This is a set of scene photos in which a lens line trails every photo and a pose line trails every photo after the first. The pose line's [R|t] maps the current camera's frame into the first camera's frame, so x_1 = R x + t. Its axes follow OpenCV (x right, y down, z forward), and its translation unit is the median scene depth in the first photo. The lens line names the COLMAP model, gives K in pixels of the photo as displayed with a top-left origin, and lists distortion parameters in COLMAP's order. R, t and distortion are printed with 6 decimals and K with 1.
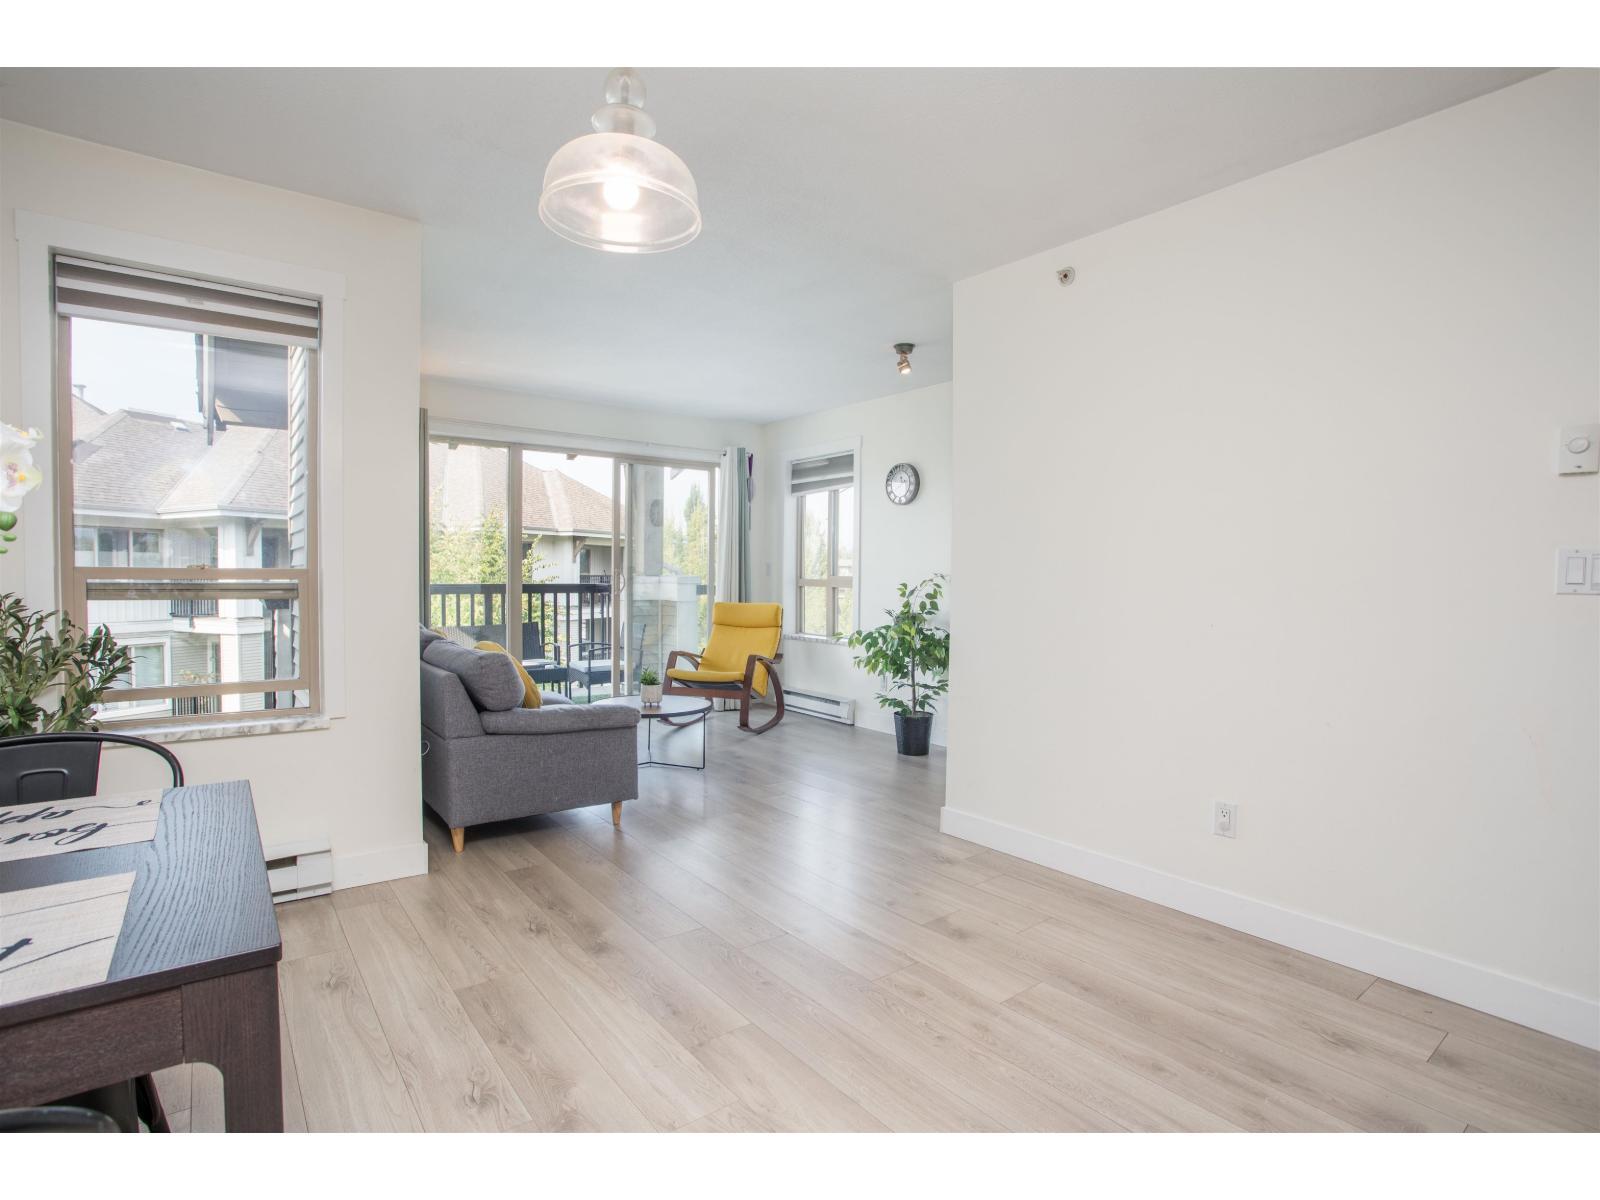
lens RADIAL K [[814.3, 0, 785.3], [0, 814.3, 590.4], [0, 0, 1]] dist [-0.042791, 0.014618]
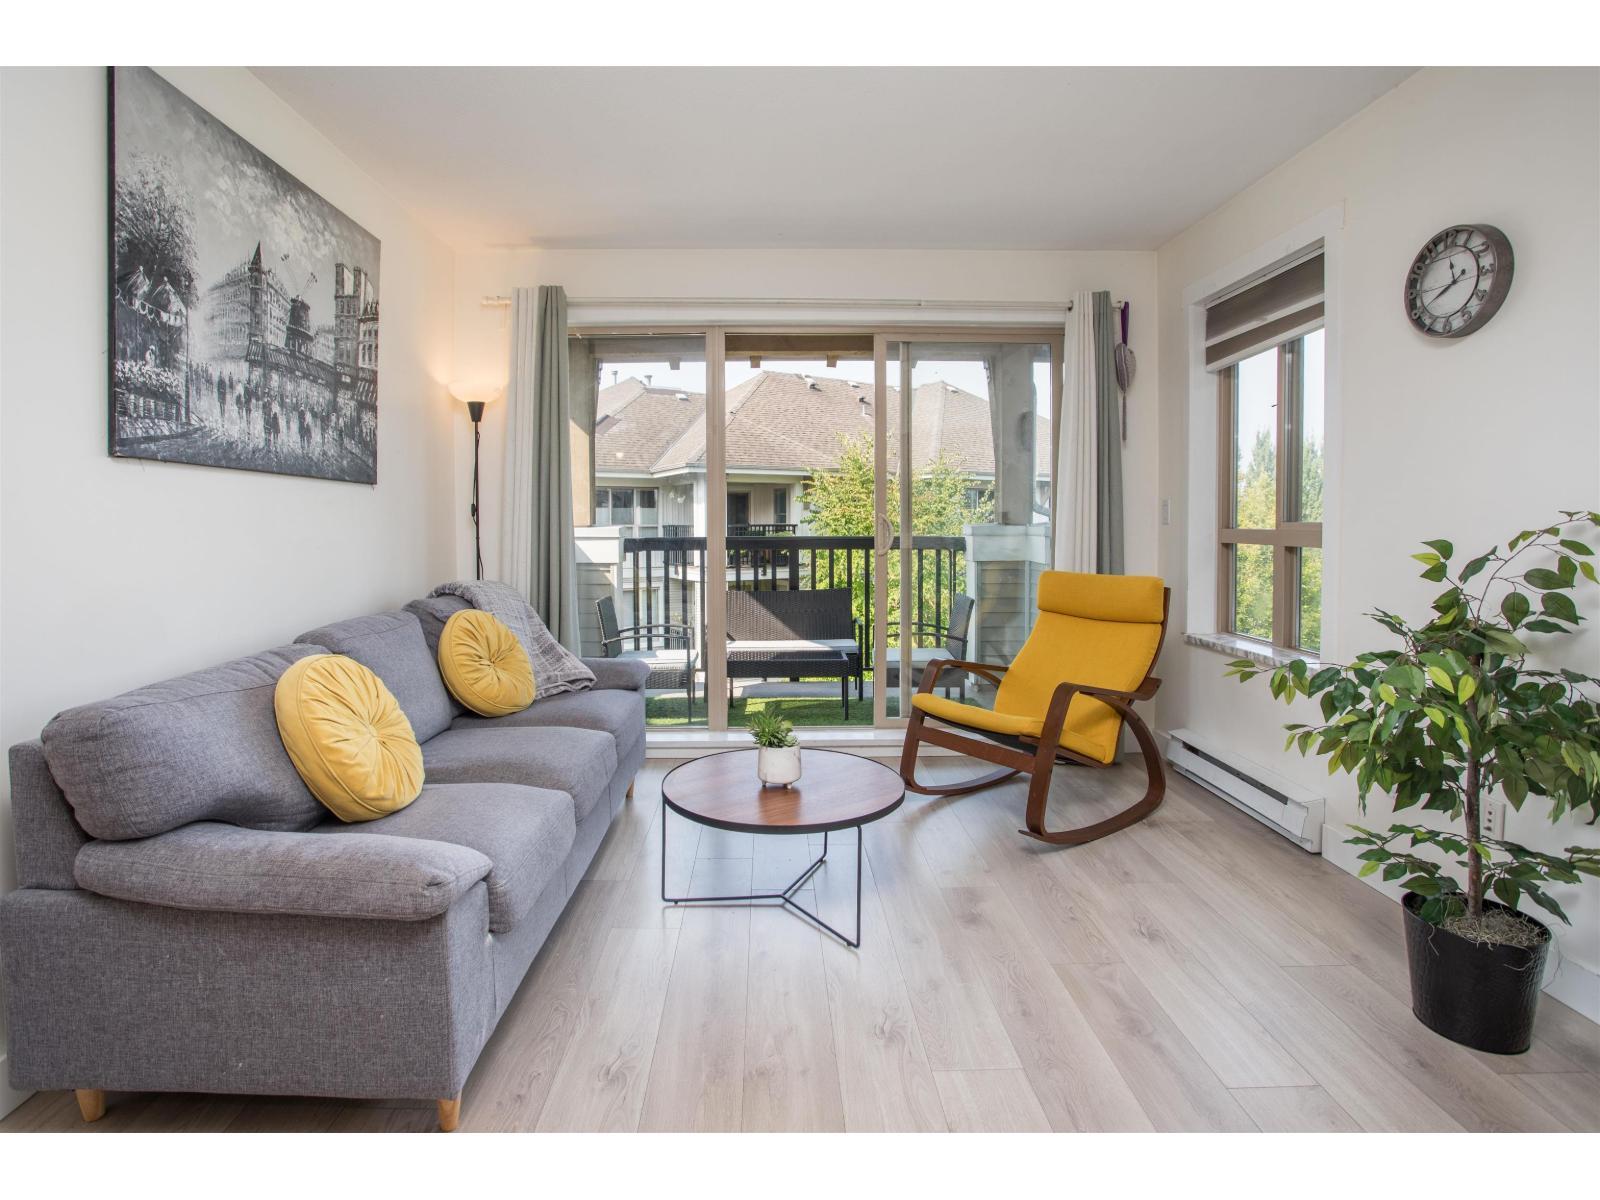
lens RADIAL K [[814.3, 0, 762.5], [0, 814.3, 543.2], [0, 0, 1]] dist [-0.042791, 0.014618]
pose [[0.803071, 0.005088, -0.595861, 0.093653], [-0.003161, 0.999986, 0.004278, -0.006630], [0.595874, -0.001552, 0.803076, 0.448409]]
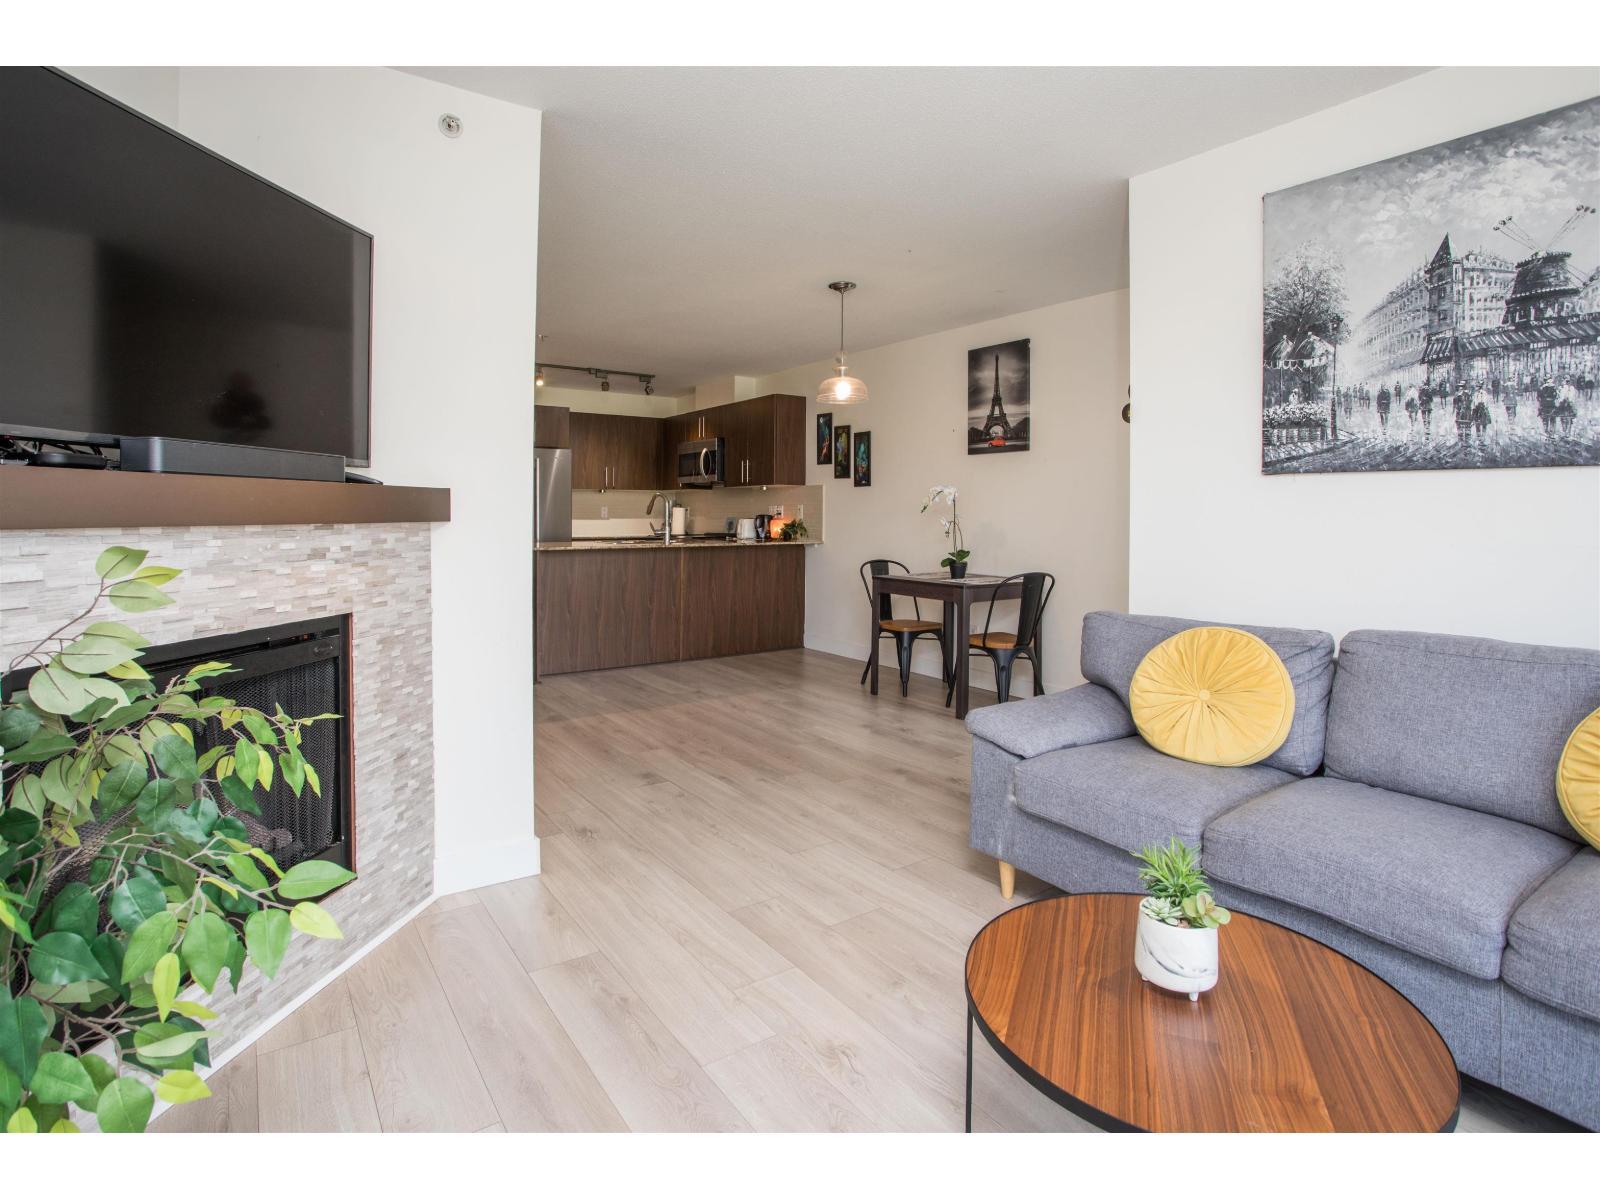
lens RADIAL K [[814.3, 0, 806.4], [0, 814.3, 512.2], [0, 0, 1]] dist [-0.042791, 0.014618]
pose [[-0.999843, -0.017253, 0.004062, -0.024751], [-0.017176, 0.999685, 0.018320, -0.019707], [-0.004377, 0.018247, -0.999824, 0.958185]]
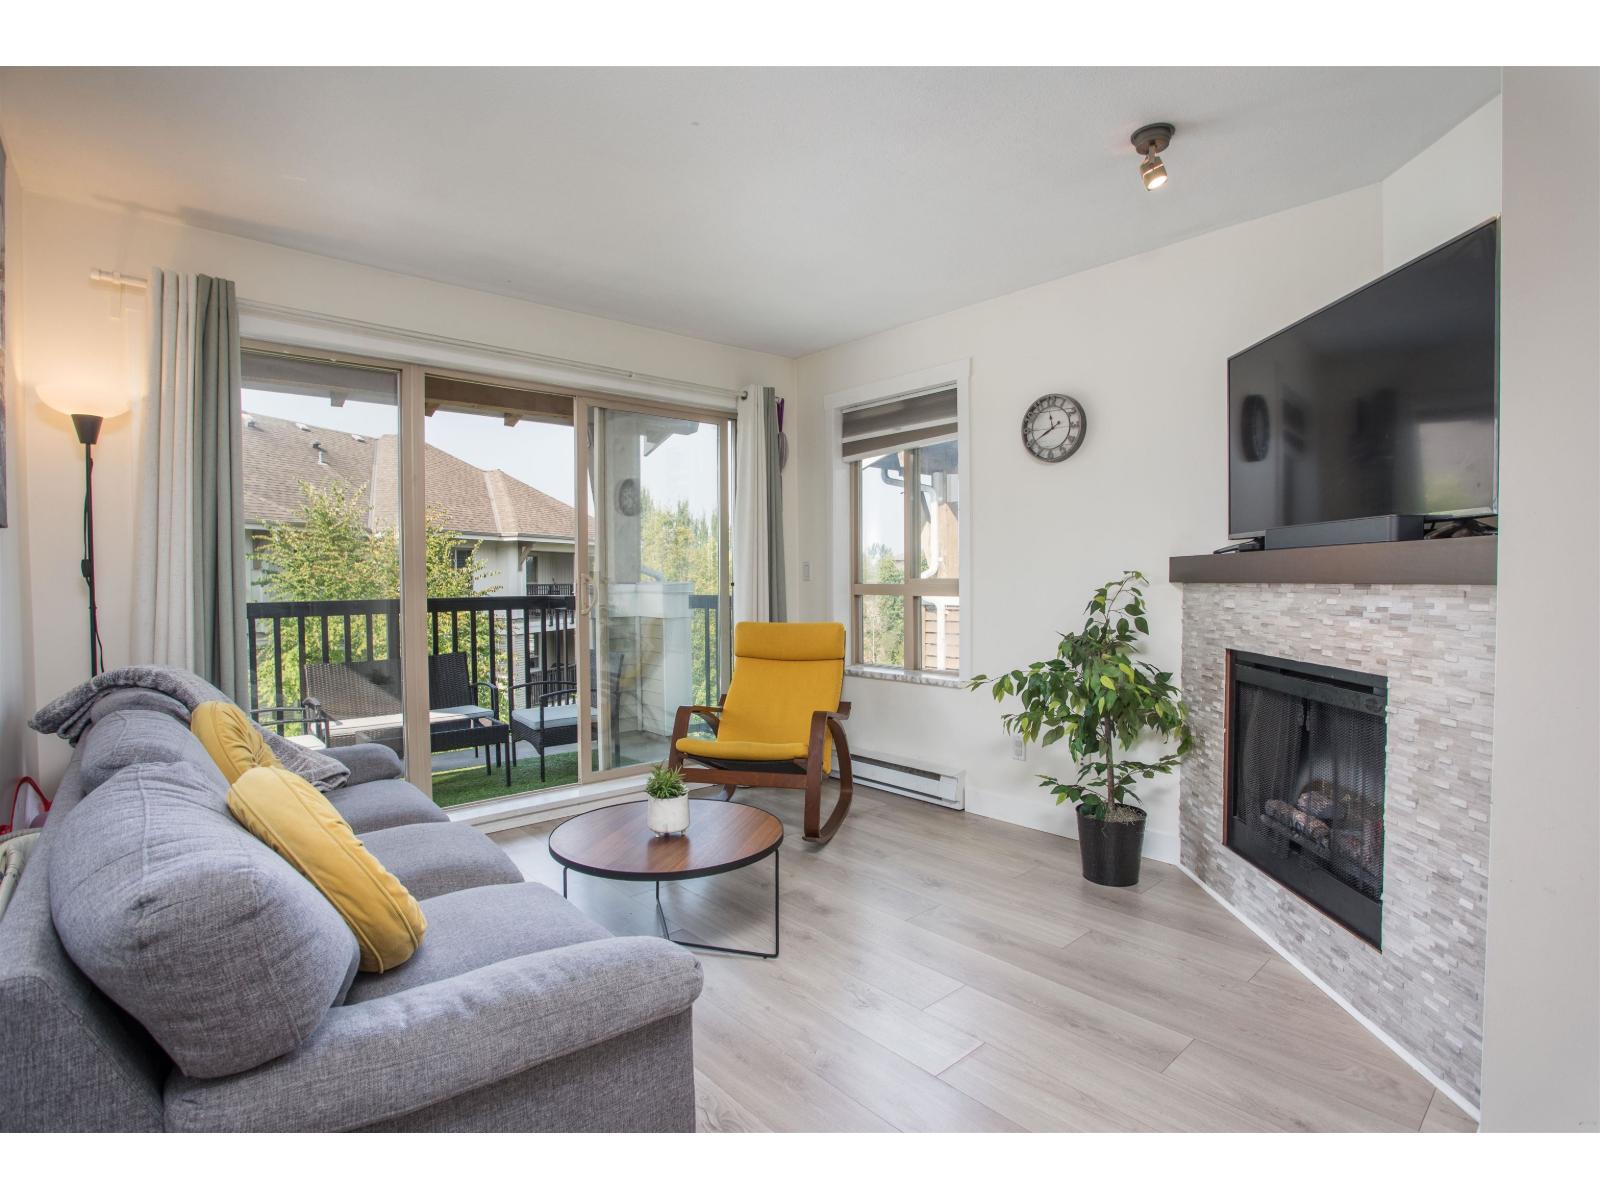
lens RADIAL K [[795.5, 0, 789.1], [0, 795.5, 593.8], [0, 0, 1]] dist [-0.037949, 0.018502]
pose [[0.997291, -0.018850, 0.071103, -0.091764], [0.018974, 0.999819, -0.001072, -0.006954], [-0.071070, 0.002418, 0.997468, 0.369914]]
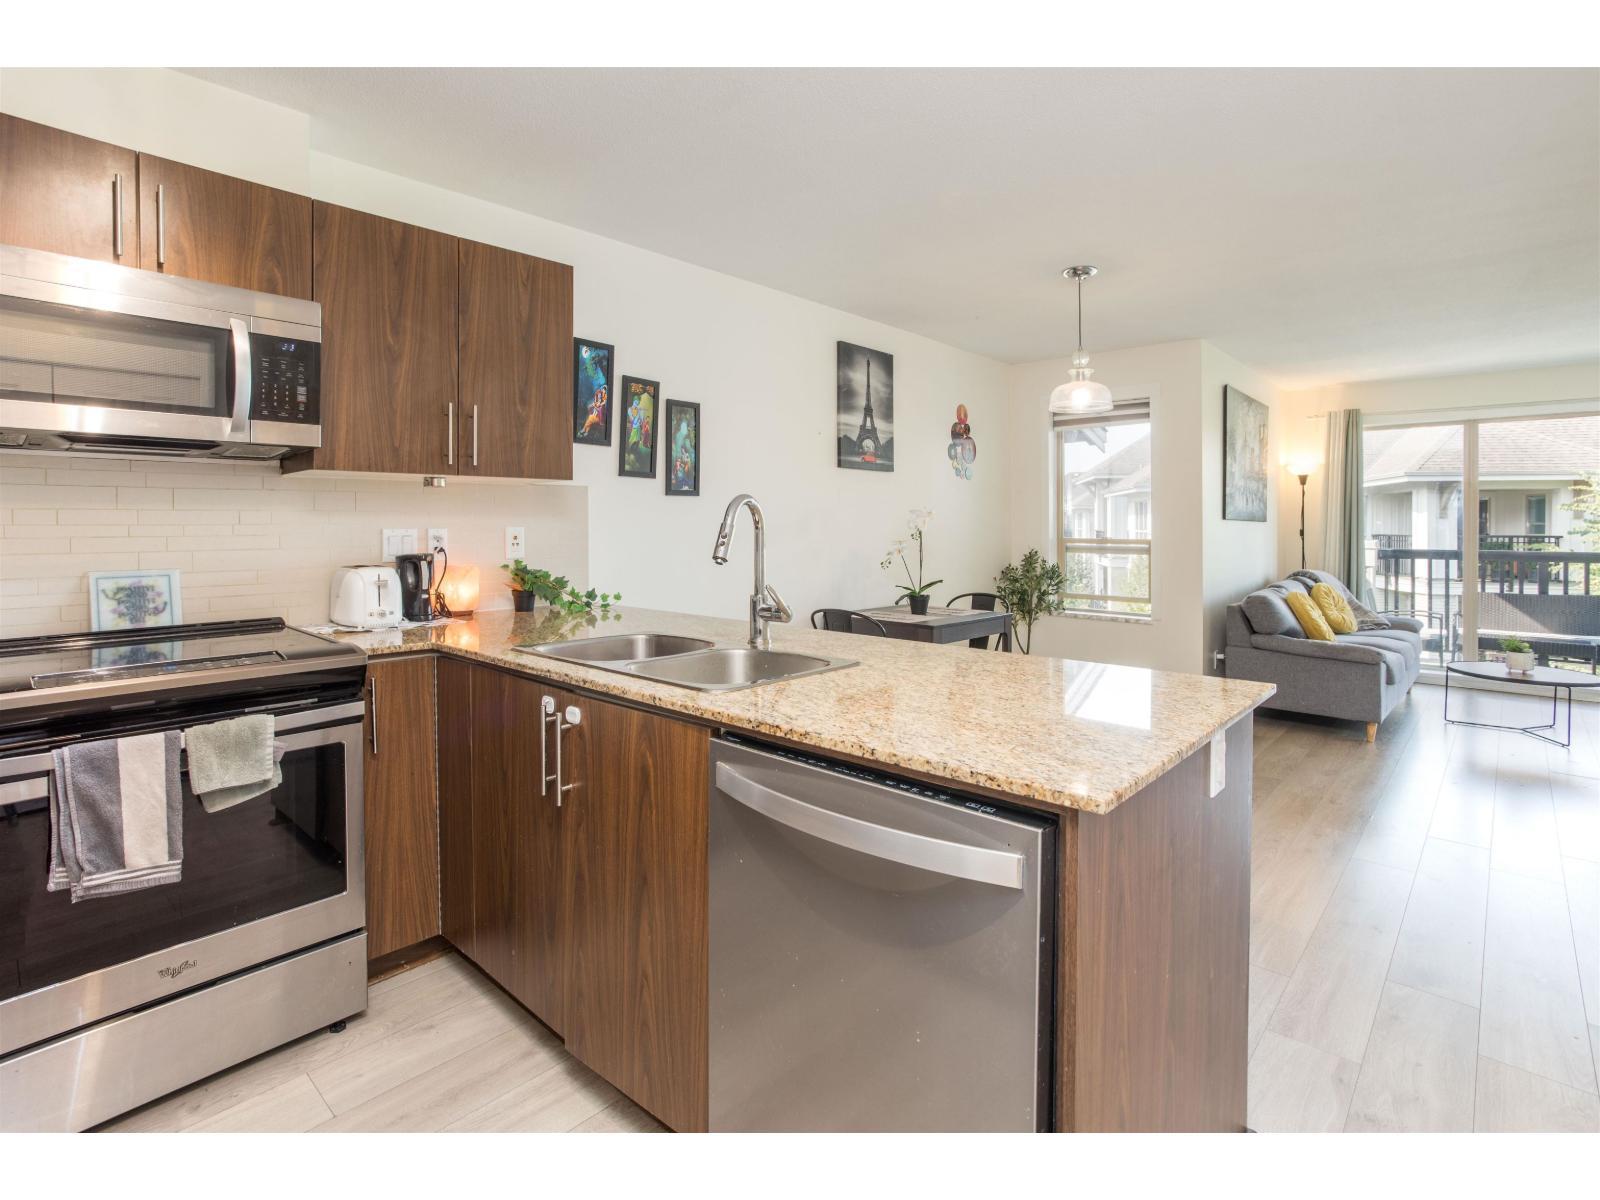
lens RADIAL K [[795.5, 0, 767.2], [0, 795.5, 529.0], [0, 0, 1]] dist [-0.037949, 0.018502]
pose [[0.174418, -0.002380, -0.984669, 0.478429], [-0.023354, 0.999706, -0.006553, -0.008086], [0.984395, 0.024139, 0.174311, -0.087404]]
